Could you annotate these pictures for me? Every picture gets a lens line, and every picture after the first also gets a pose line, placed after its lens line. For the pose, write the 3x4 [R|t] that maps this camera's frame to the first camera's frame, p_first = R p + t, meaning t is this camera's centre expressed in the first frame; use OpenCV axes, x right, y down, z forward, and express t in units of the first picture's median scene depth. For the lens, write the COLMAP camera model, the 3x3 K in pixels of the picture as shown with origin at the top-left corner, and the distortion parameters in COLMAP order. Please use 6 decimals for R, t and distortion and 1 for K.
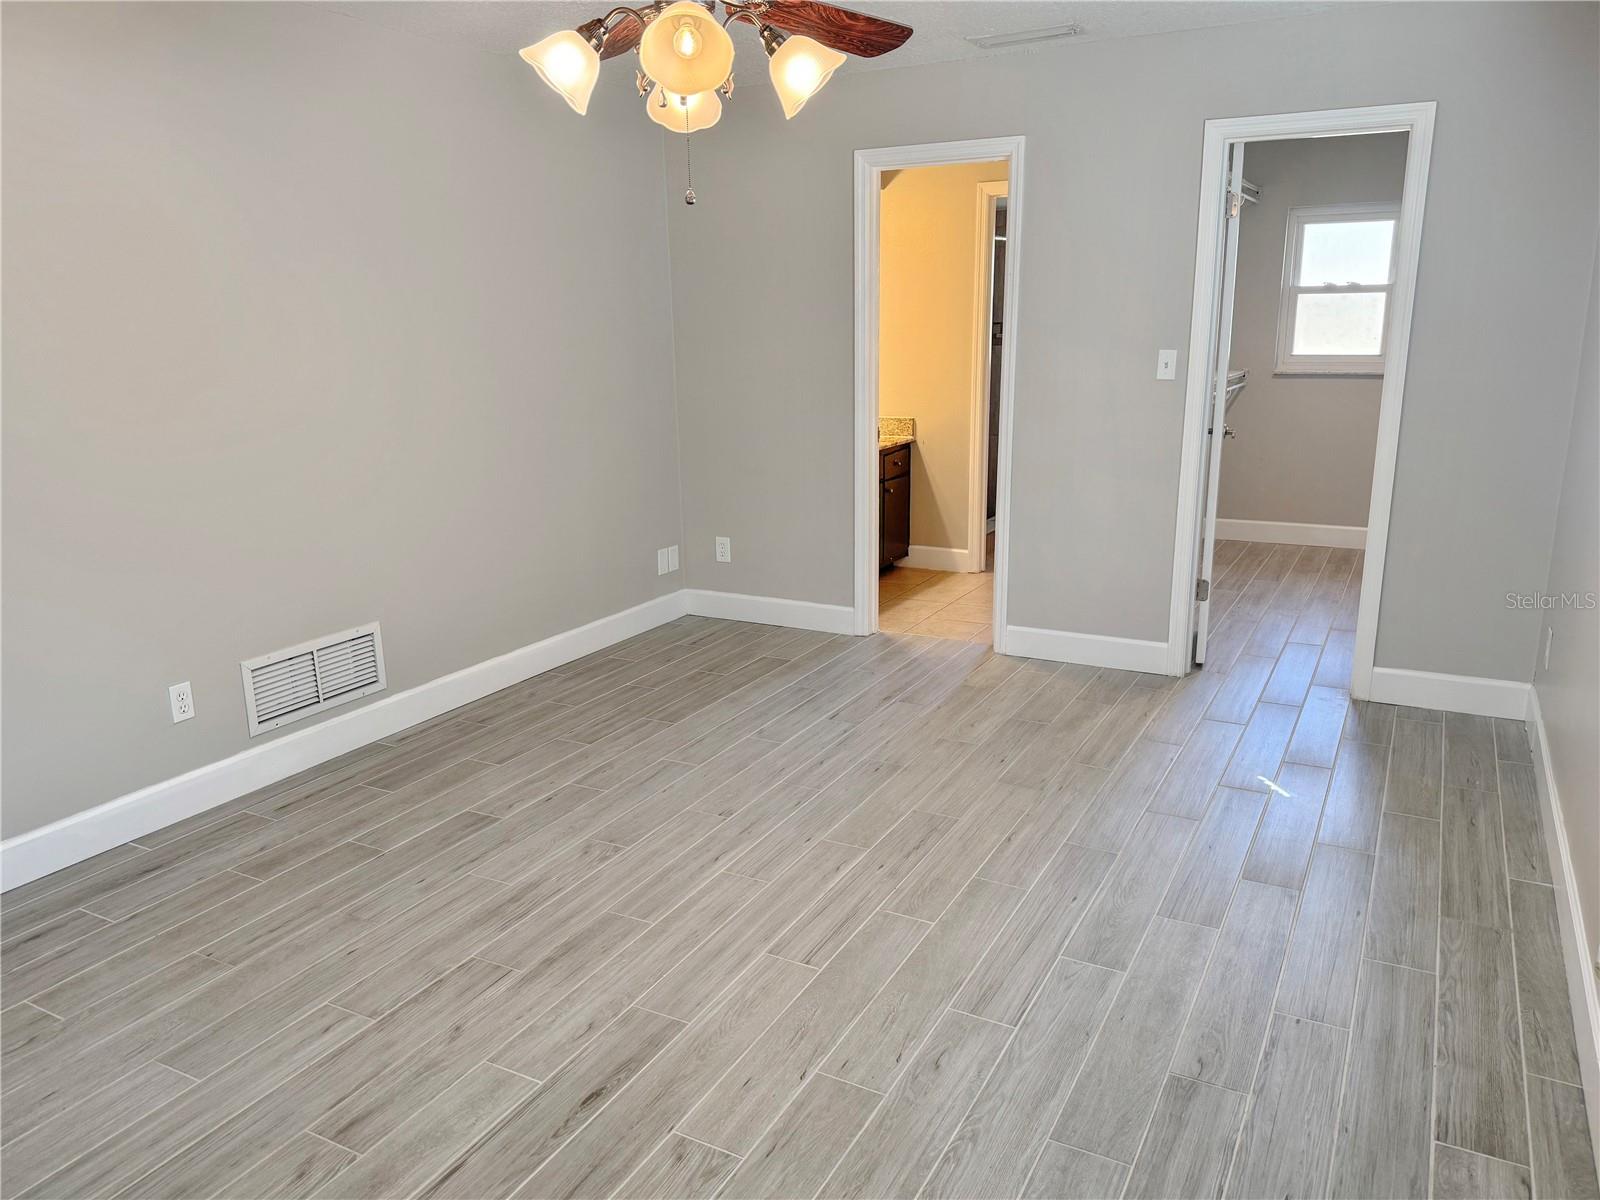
lens RADIAL K [[1114.7, 0, 800.8], [0, 1114.7, 589.7], [0, 0, 1]] dist [0.072029, -0.093886]
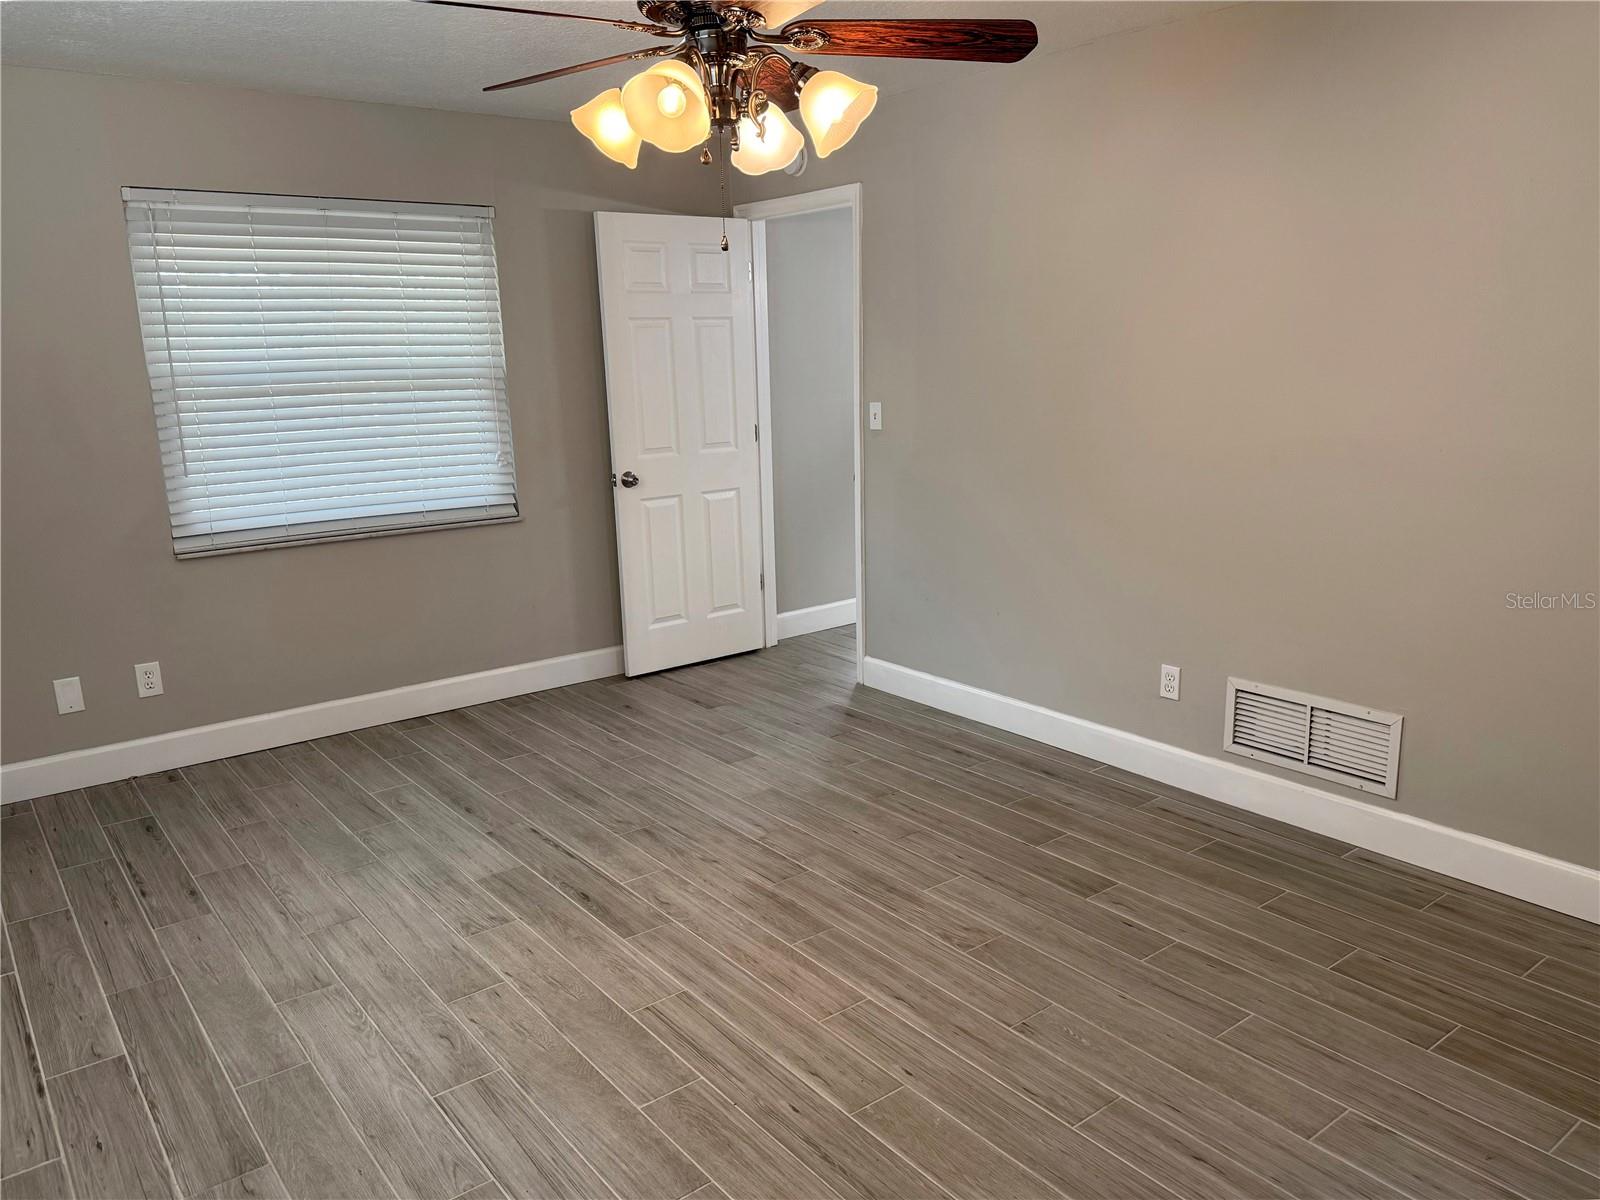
lens RADIAL K [[1114.7, 0, 805.9], [0, 1114.7, 600.7], [0, 0, 1]] dist [0.072029, -0.093886]
pose [[-0.367213, 0.233823, -0.900268, 0.690525], [-0.199403, 0.925594, 0.321736, -0.316967], [0.908511, 0.297662, -0.293265, 1.175736]]
